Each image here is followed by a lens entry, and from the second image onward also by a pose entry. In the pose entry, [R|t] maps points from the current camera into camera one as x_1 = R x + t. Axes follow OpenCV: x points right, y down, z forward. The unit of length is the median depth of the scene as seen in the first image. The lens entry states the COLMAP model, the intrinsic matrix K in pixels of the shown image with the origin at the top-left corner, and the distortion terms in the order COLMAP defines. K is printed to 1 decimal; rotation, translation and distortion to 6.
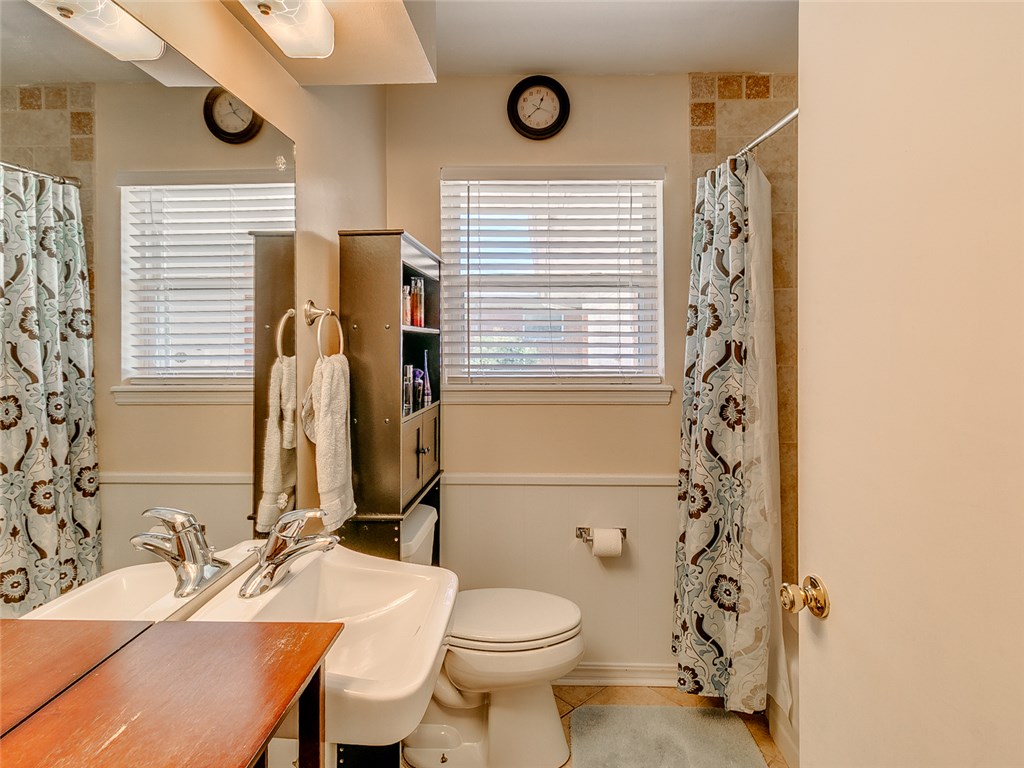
lens RADIAL K [[522.9, 0, 515.7], [0, 522.9, 338.3], [0, 0, 1]] dist [0.001369, 0.001071]
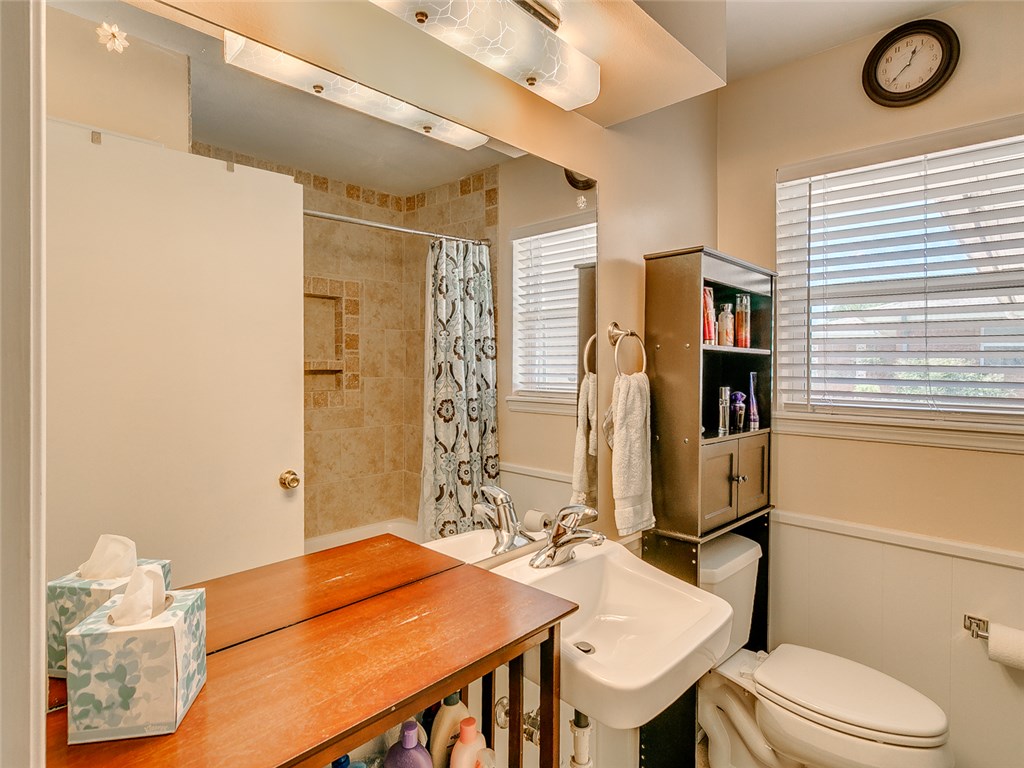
lens RADIAL K [[531.1, 0, 515.6], [0, 531.1, 368.5], [0, 0, 1]] dist [-0.000195, 0.000644]
pose [[0.762681, 0.013526, -0.646634, 0.110094], [-0.007263, 0.999897, 0.012348, 0.007292], [0.646734, -0.004721, 0.762701, 0.013911]]
